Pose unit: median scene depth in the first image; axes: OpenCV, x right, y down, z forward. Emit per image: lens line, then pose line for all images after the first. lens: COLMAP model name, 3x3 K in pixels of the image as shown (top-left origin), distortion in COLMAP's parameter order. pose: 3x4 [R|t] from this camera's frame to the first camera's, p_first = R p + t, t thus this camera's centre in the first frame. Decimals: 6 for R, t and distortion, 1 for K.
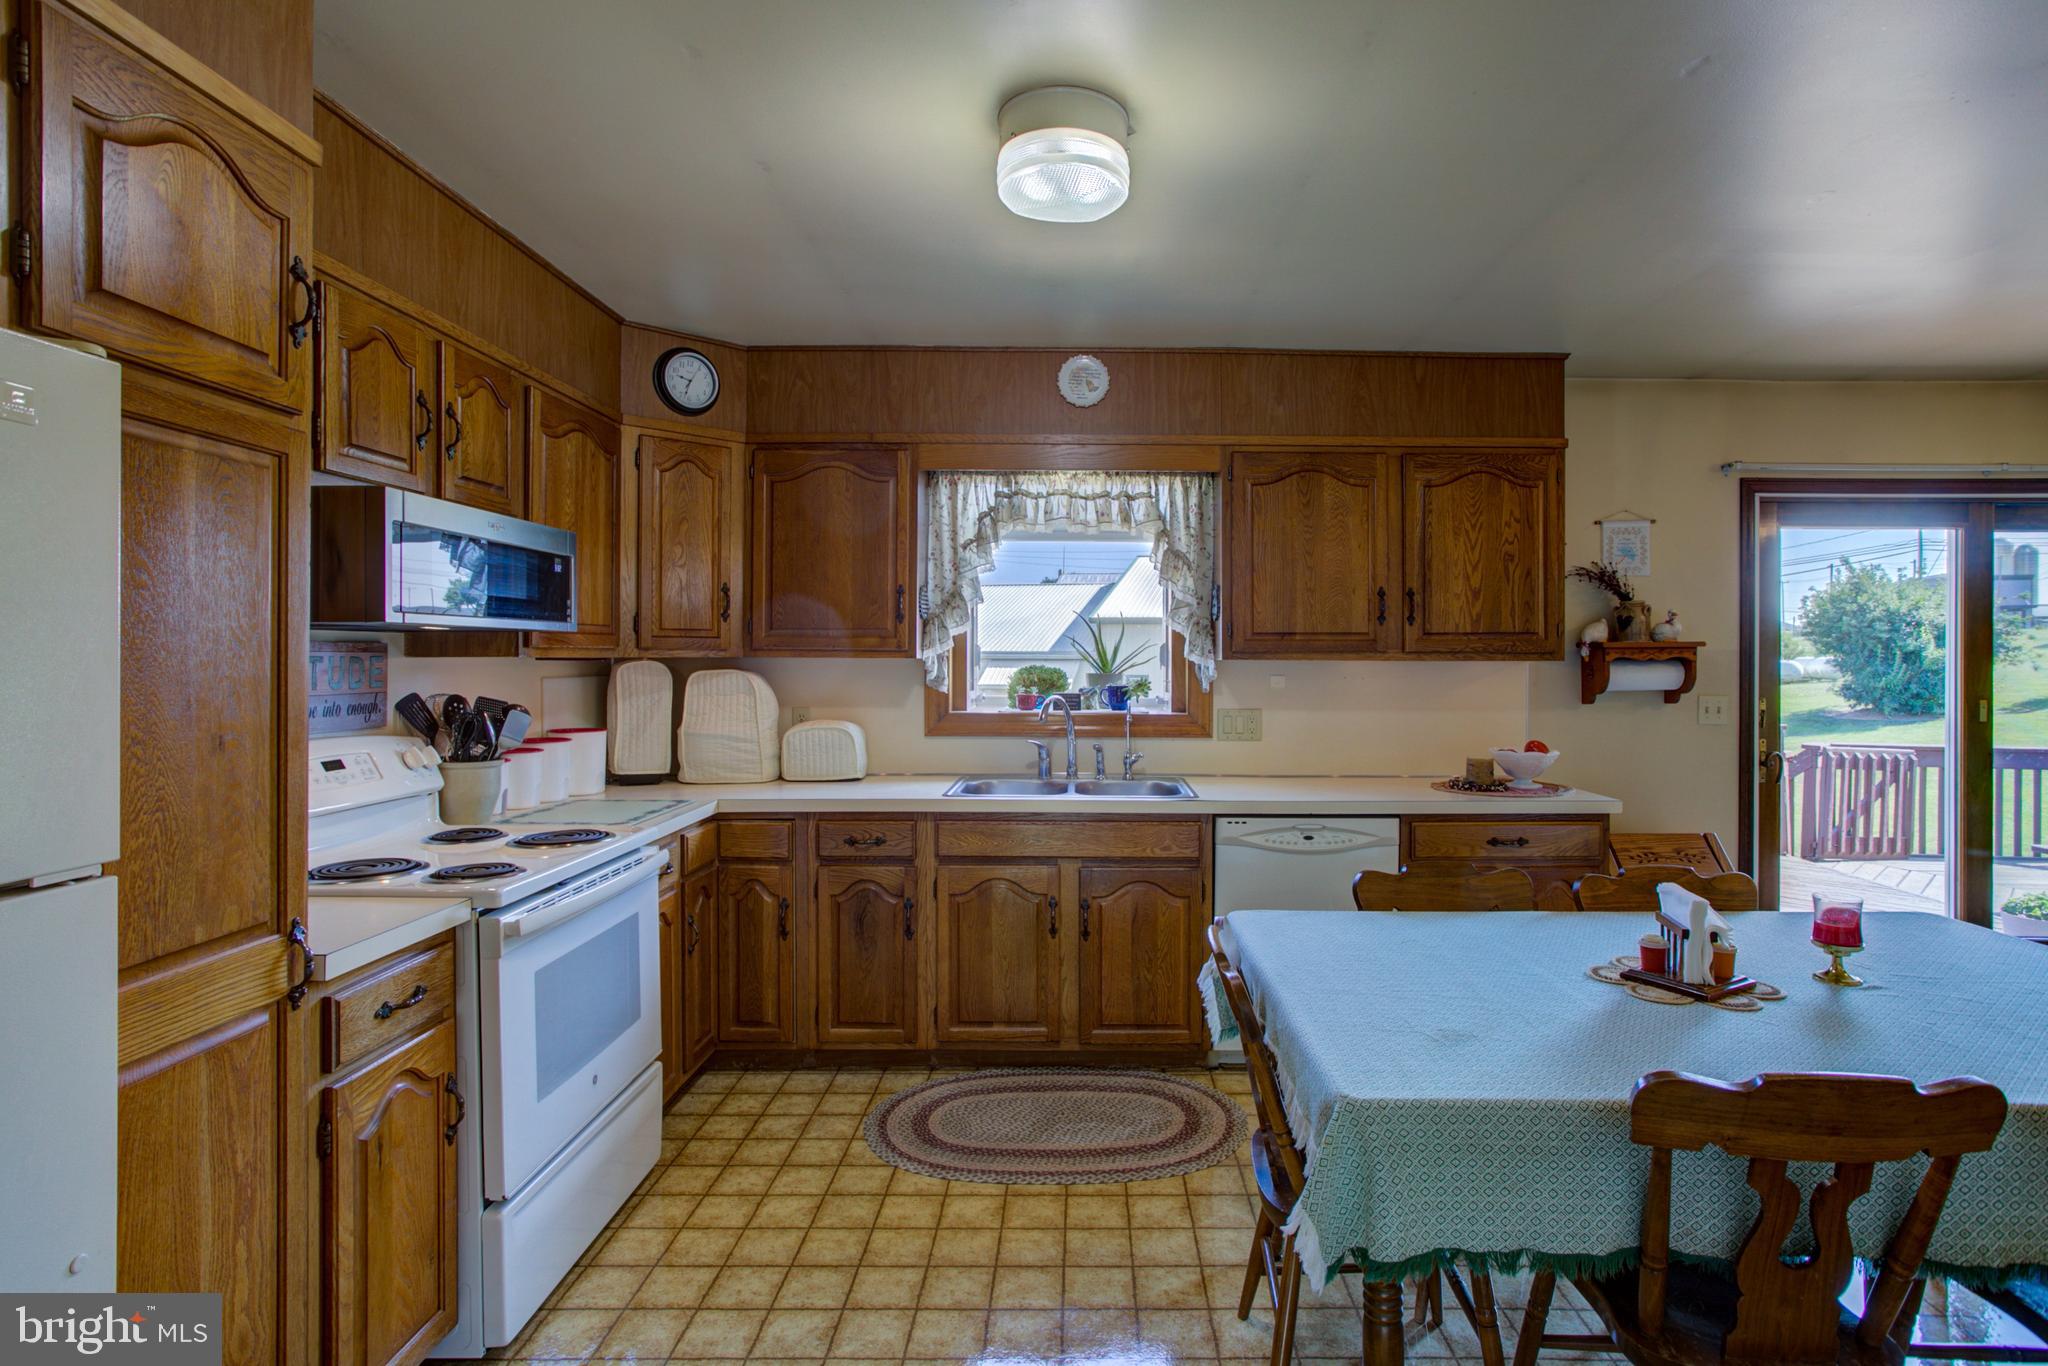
lens RADIAL K [[1015.7, 0, 1077.4], [0, 1015.7, 669.7], [0, 0, 1]] dist [-0.047917, -0.000948]
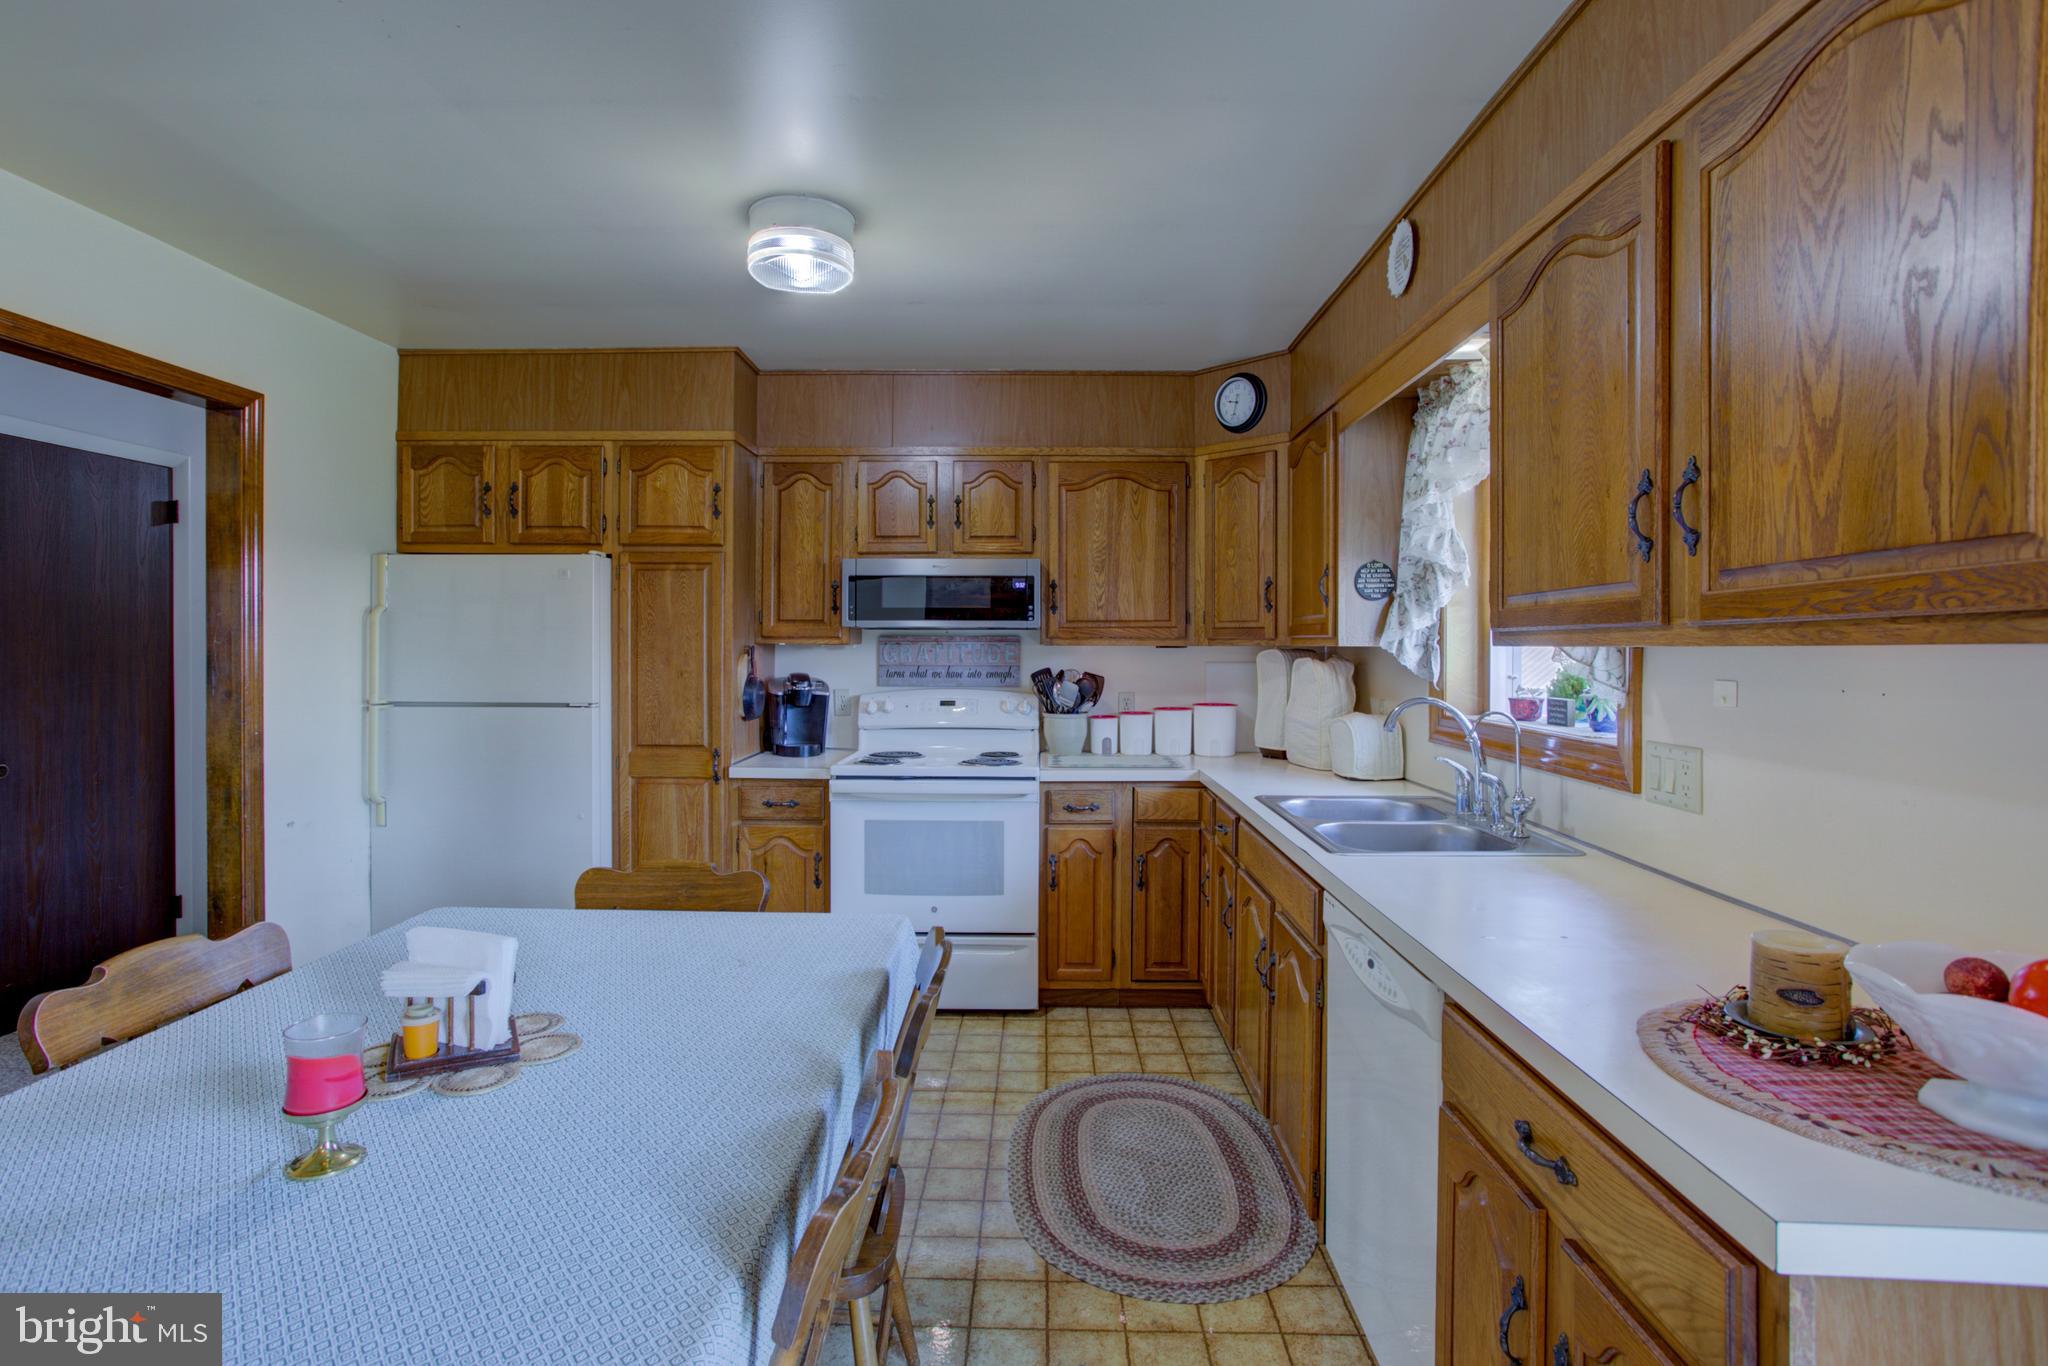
lens RADIAL K [[994.4, 0, 1029.5], [0, 994.4, 658.7], [0, 0, 1]] dist [-0.067810, 0.036730]
pose [[-0.011062, 0.008073, -0.999906, 0.699582], [-0.016625, 0.999828, 0.008256, -0.002793], [0.999801, 0.016715, -0.010926, 0.744378]]
